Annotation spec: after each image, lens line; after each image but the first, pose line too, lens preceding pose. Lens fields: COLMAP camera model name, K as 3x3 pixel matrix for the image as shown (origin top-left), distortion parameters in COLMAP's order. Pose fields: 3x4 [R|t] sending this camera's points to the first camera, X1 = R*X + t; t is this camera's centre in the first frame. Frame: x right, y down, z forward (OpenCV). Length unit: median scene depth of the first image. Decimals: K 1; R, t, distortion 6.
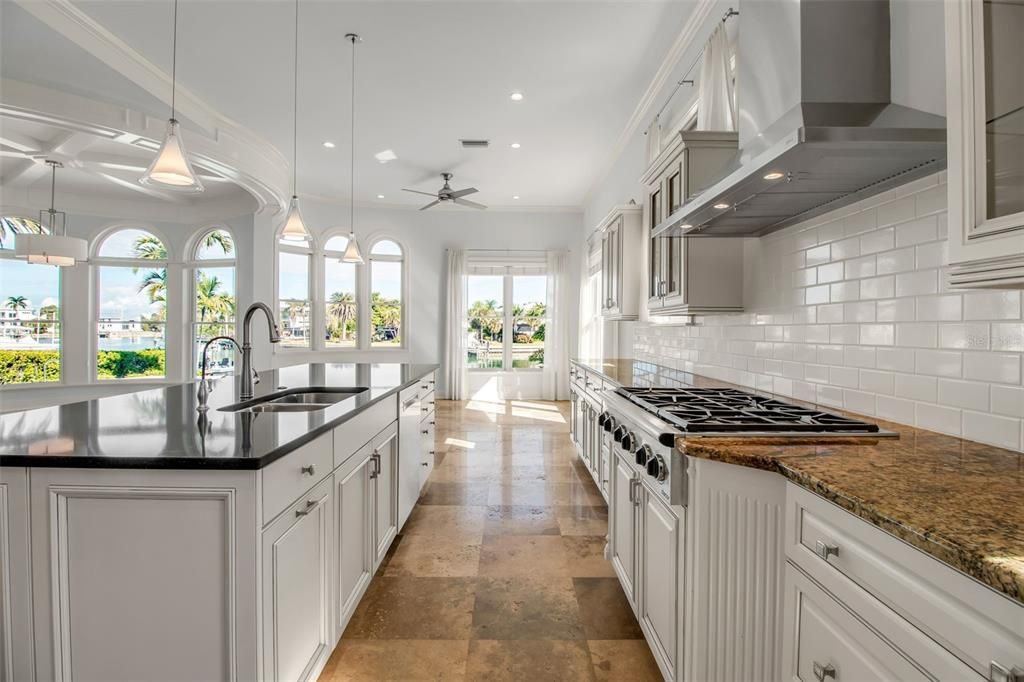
lens RADIAL K [[475.7, 0, 513.2], [0, 475.7, 337.4], [0, 0, 1]] dist [-0.007221, -0.006066]
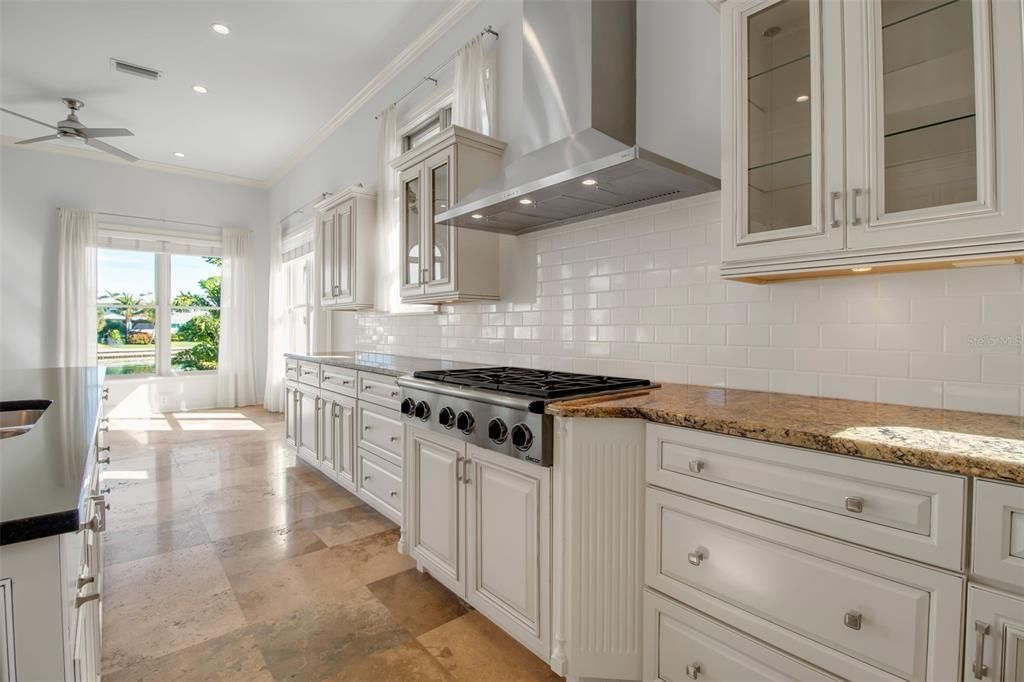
lens RADIAL K [[475.7, 0, 517.5], [0, 475.7, 337.2], [0, 0, 1]] dist [-0.007221, -0.006066]
pose [[0.765070, -0.016409, 0.643738, -0.175838], [0.013250, 0.999865, 0.009739, 0.019259], [-0.643810, 0.001079, 0.765184, 0.087726]]
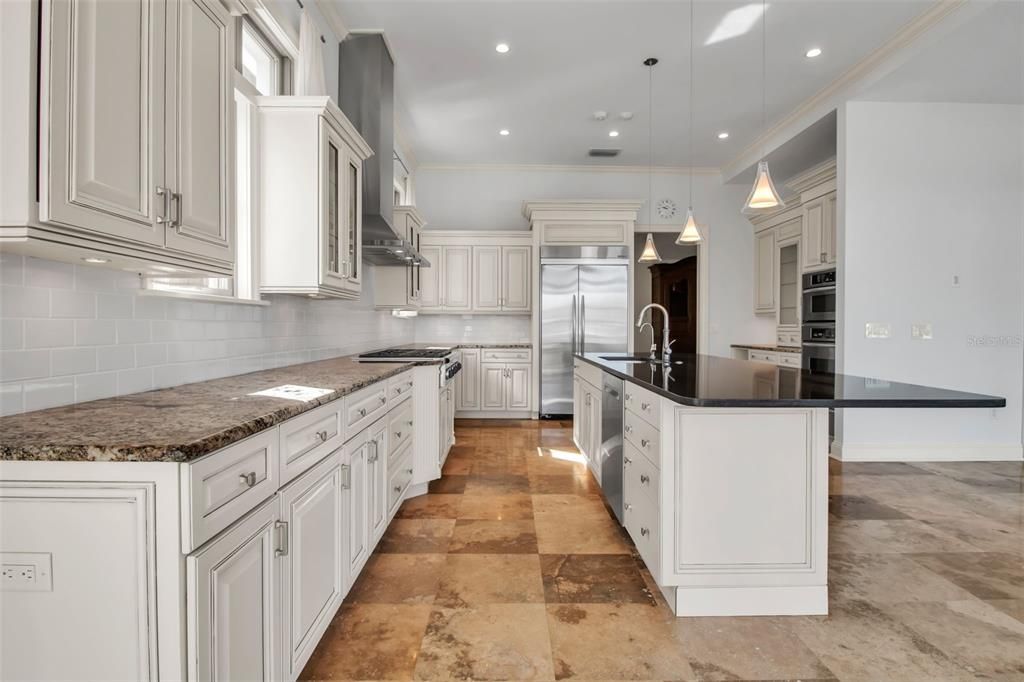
lens RADIAL K [[475.7, 0, 514.9], [0, 475.7, 333.9], [0, 0, 1]] dist [-0.007221, -0.006066]
pose [[-0.999846, -0.016271, -0.006539, -0.009171], [-0.016416, 0.999603, 0.022878, -0.000891], [0.006164, 0.022982, -0.999717, 1.828391]]
